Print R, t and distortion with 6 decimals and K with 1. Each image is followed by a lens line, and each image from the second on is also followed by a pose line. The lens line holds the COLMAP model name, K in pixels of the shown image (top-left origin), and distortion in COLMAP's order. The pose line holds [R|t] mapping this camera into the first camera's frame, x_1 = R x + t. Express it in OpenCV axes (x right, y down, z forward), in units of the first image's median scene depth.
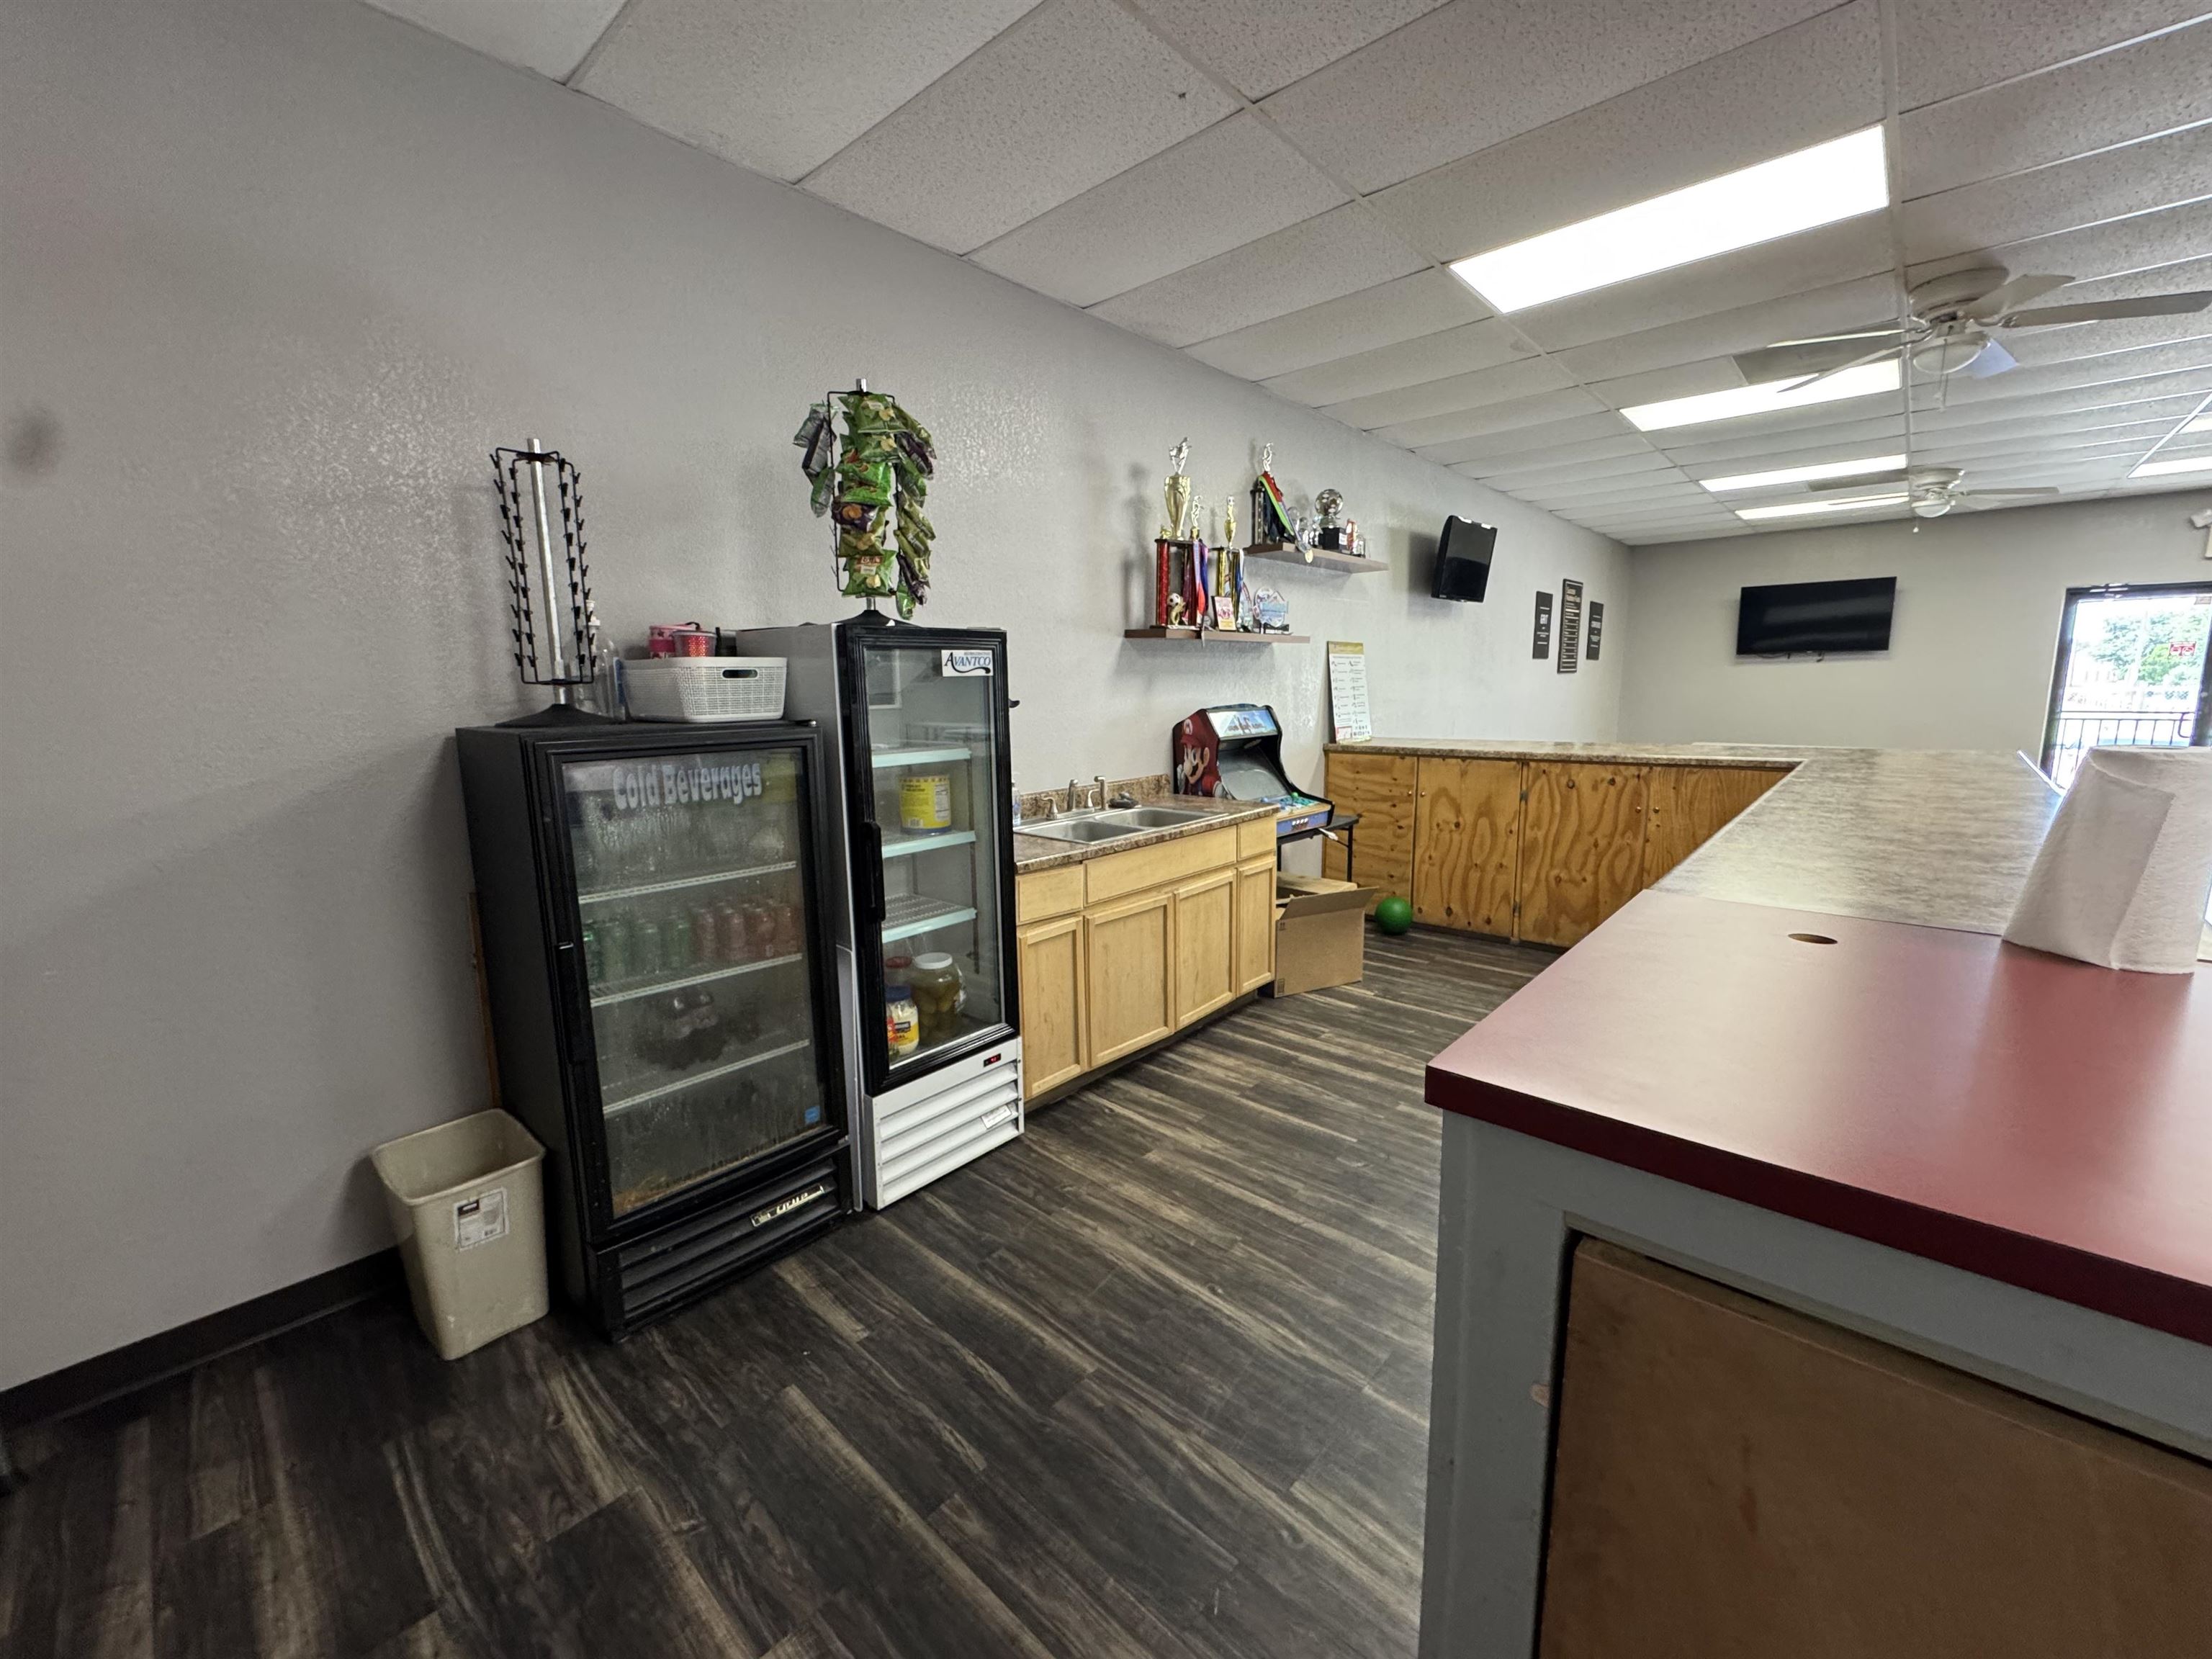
lens RADIAL K [[895.9, 0, 1106.0], [0, 895.9, 829.5], [0, 0, 1]] dist [-0.069283, -0.000255]
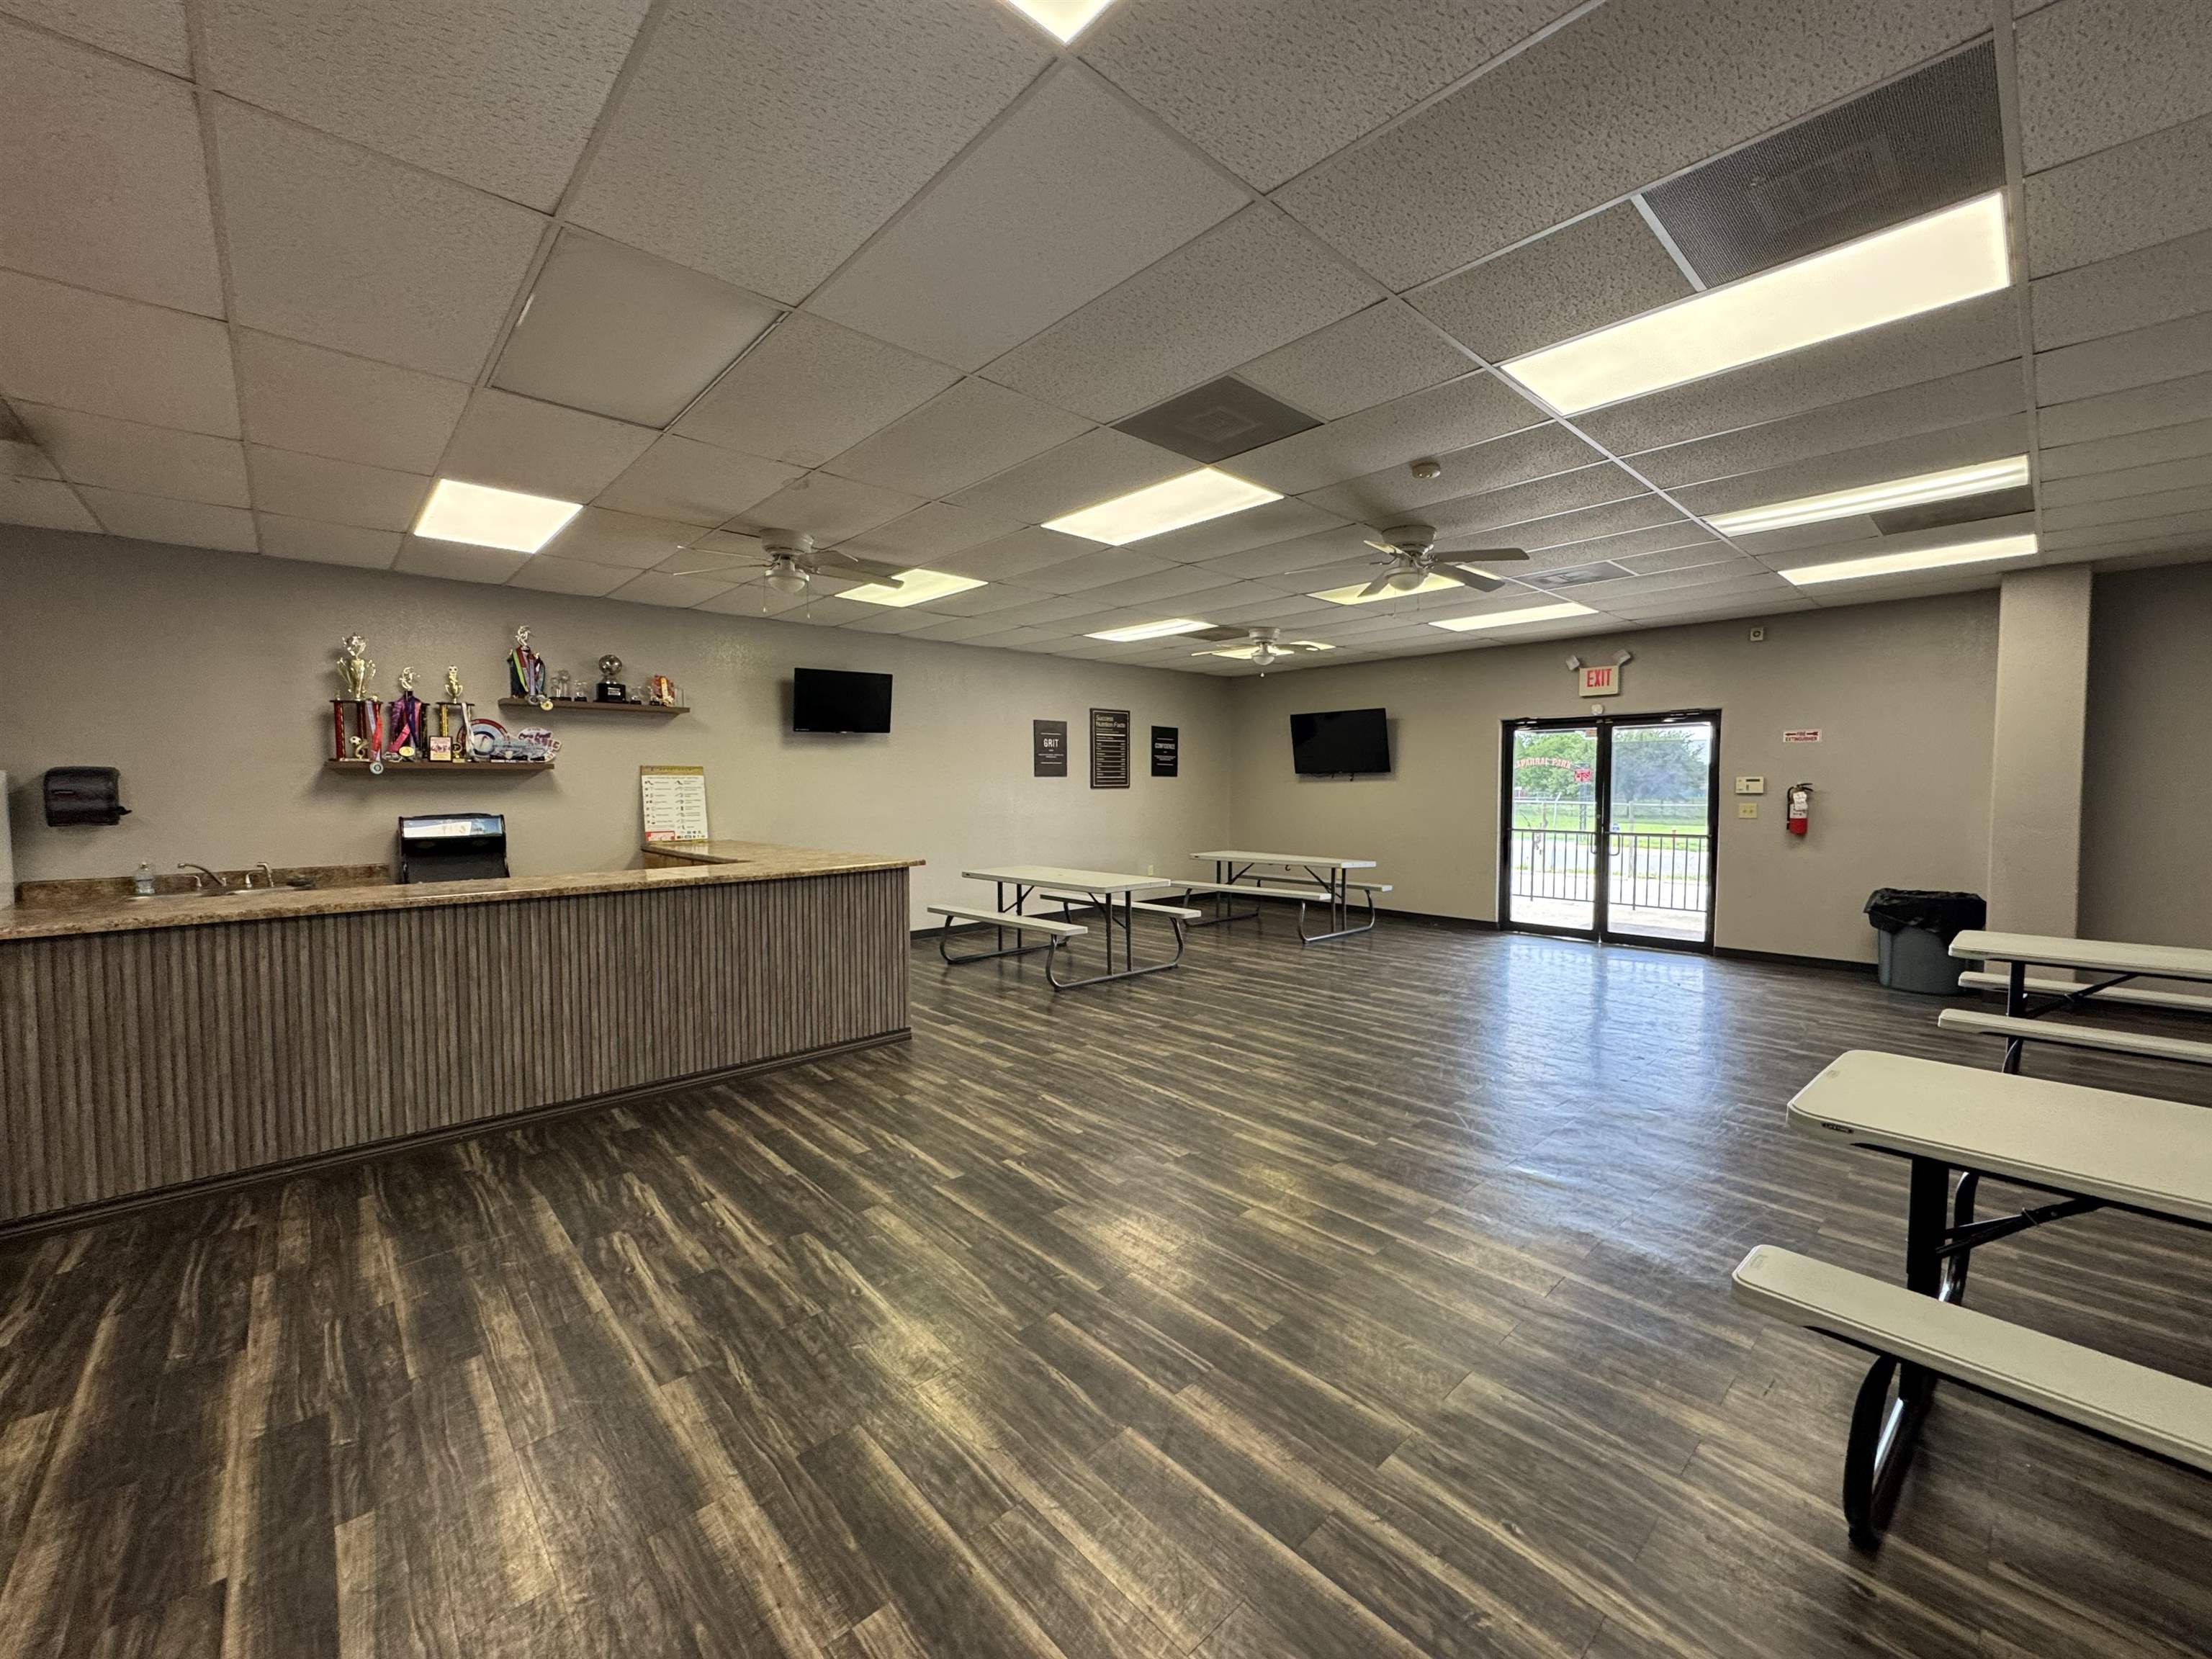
lens RADIAL K [[881.0, 0, 1106.0], [0, 881.0, 829.5], [0, 0, 1]] dist [-0.020232, 0.000044]
pose [[0.995428, 0.043272, -0.085156, 0.579387], [-0.051188, 0.994341, -0.093093, -0.018039], [0.080646, 0.097026, 0.992009, -0.120331]]
